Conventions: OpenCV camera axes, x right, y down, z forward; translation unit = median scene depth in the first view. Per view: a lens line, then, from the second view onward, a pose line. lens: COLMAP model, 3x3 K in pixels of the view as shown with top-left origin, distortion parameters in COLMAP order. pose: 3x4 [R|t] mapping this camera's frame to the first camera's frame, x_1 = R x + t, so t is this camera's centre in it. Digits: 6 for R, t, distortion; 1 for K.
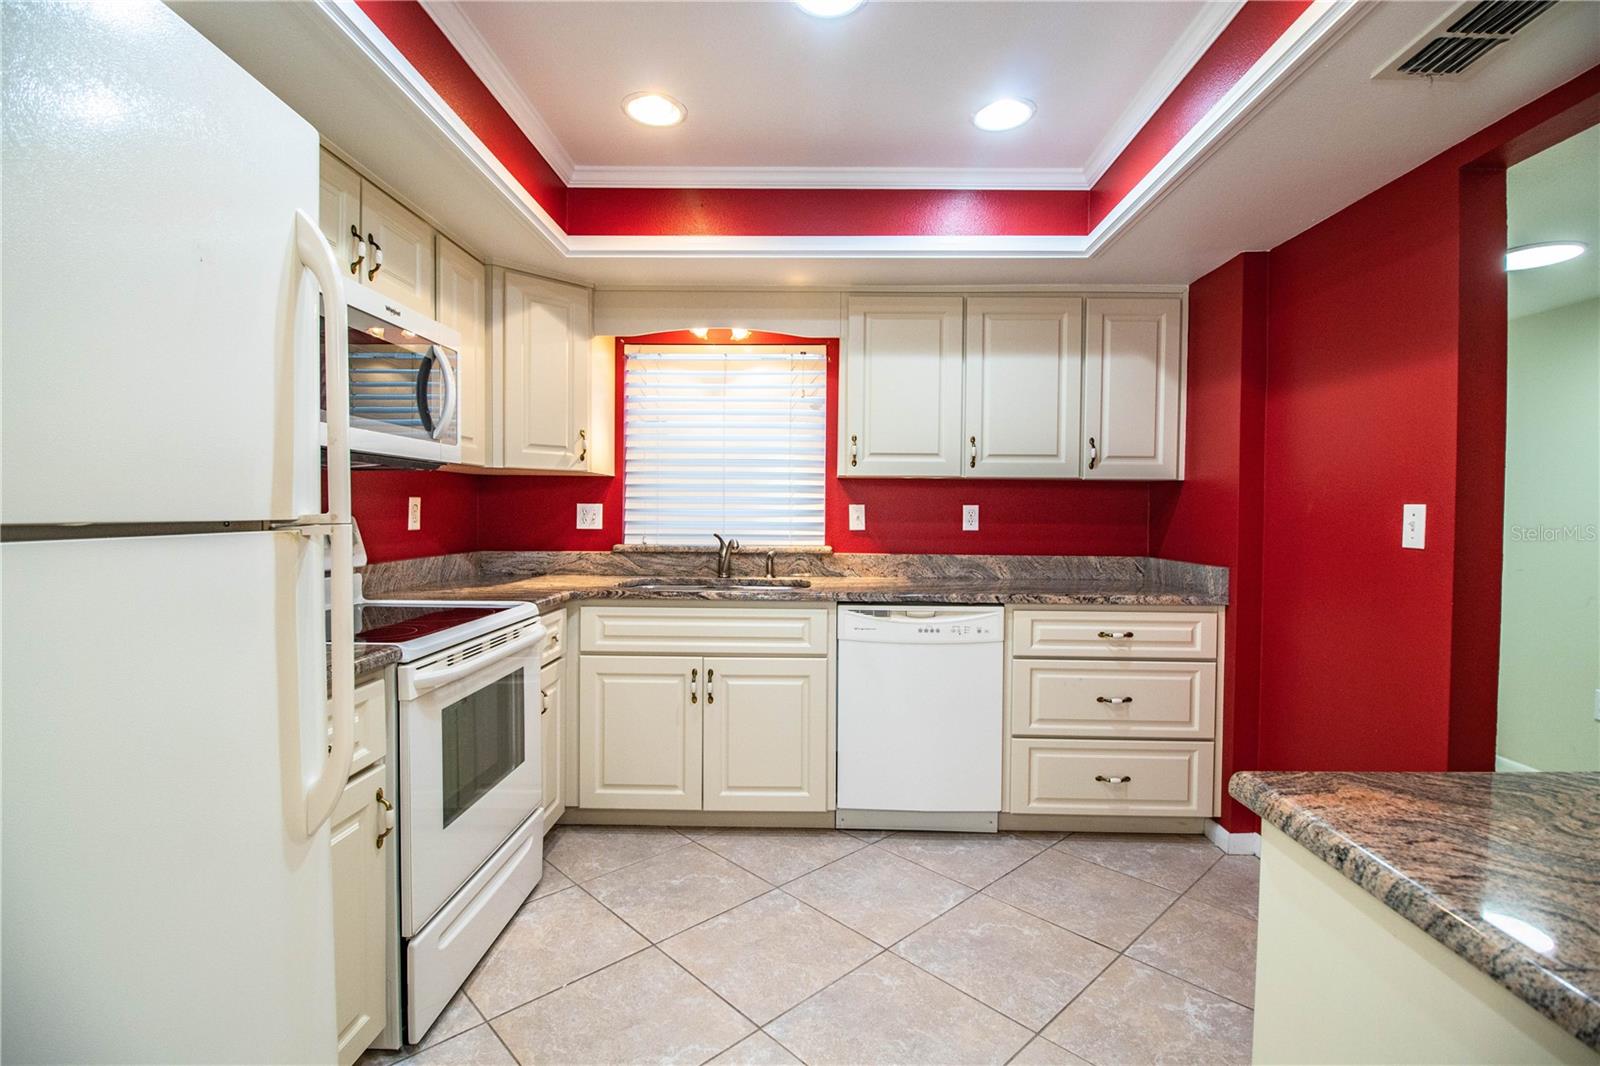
lens RADIAL K [[738.9, 0, 809.8], [0, 738.9, 520.5], [0, 0, 1]] dist [-0.000450, -0.012971]
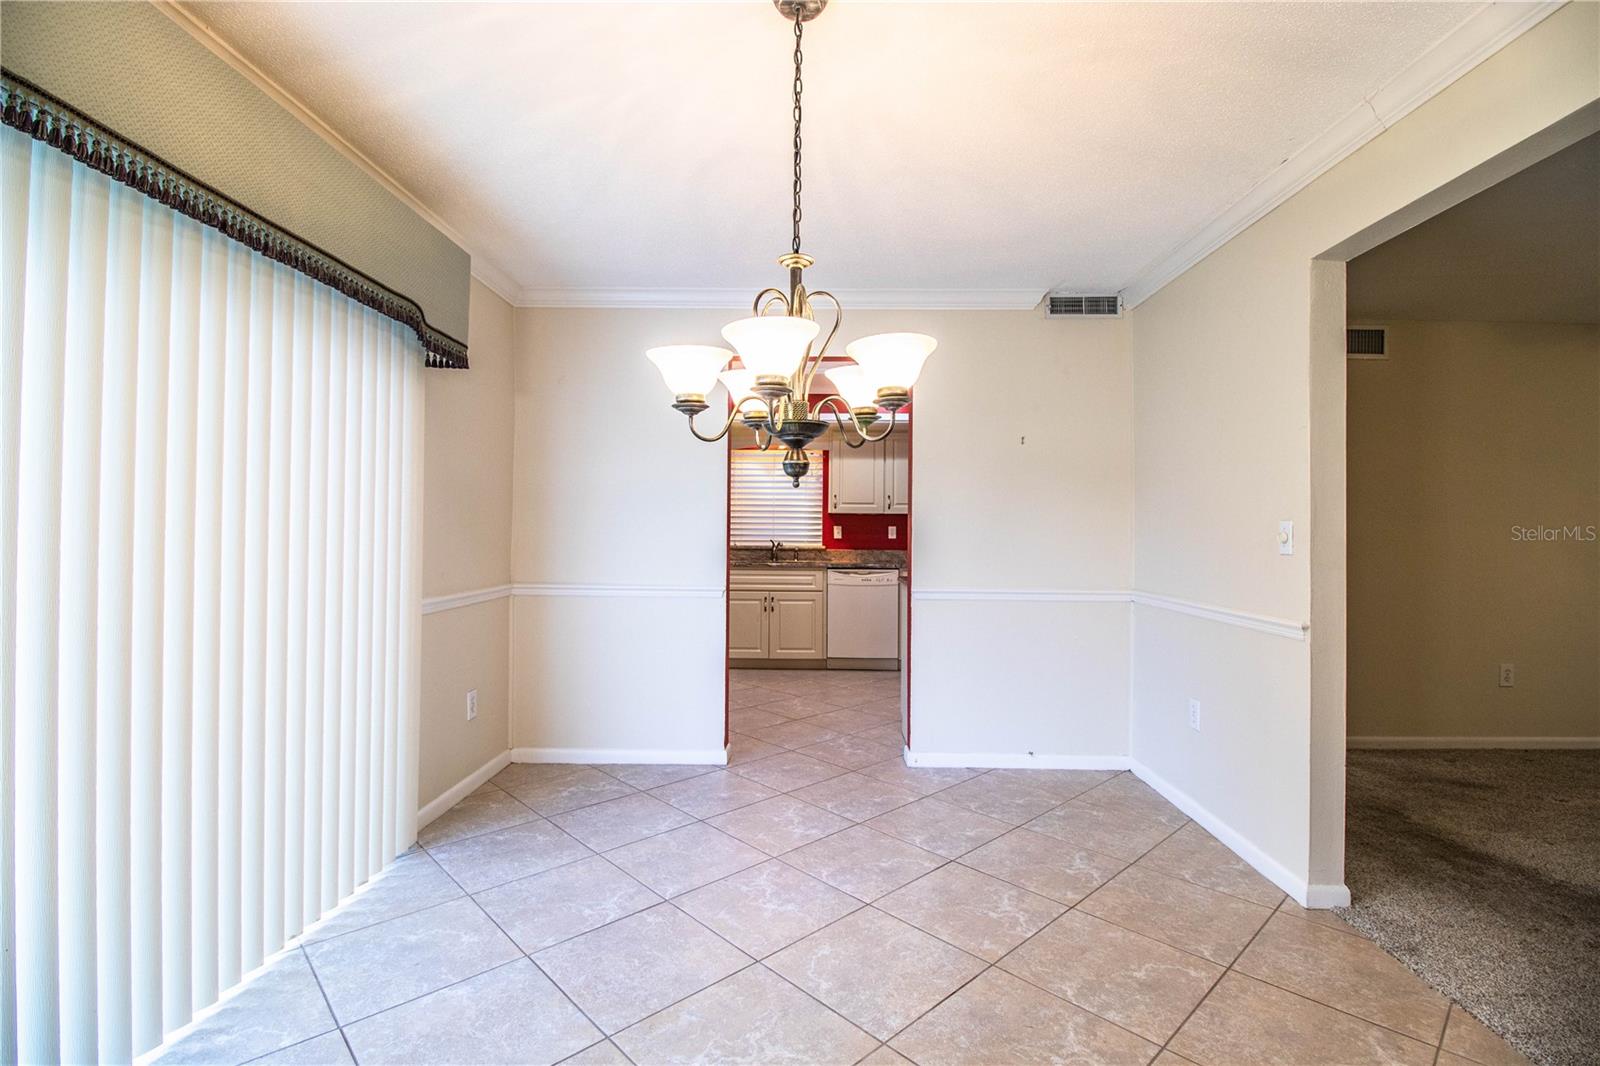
lens RADIAL K [[738.9, 0, 810.0], [0, 738.9, 523.8], [0, 0, 1]] dist [-0.000450, -0.012971]
pose [[0.999999, -0.000008, -0.001565, -0.012241], [-0.000034, 0.999630, -0.027214, 0.031916], [0.001565, 0.027214, 0.999628, -1.214731]]
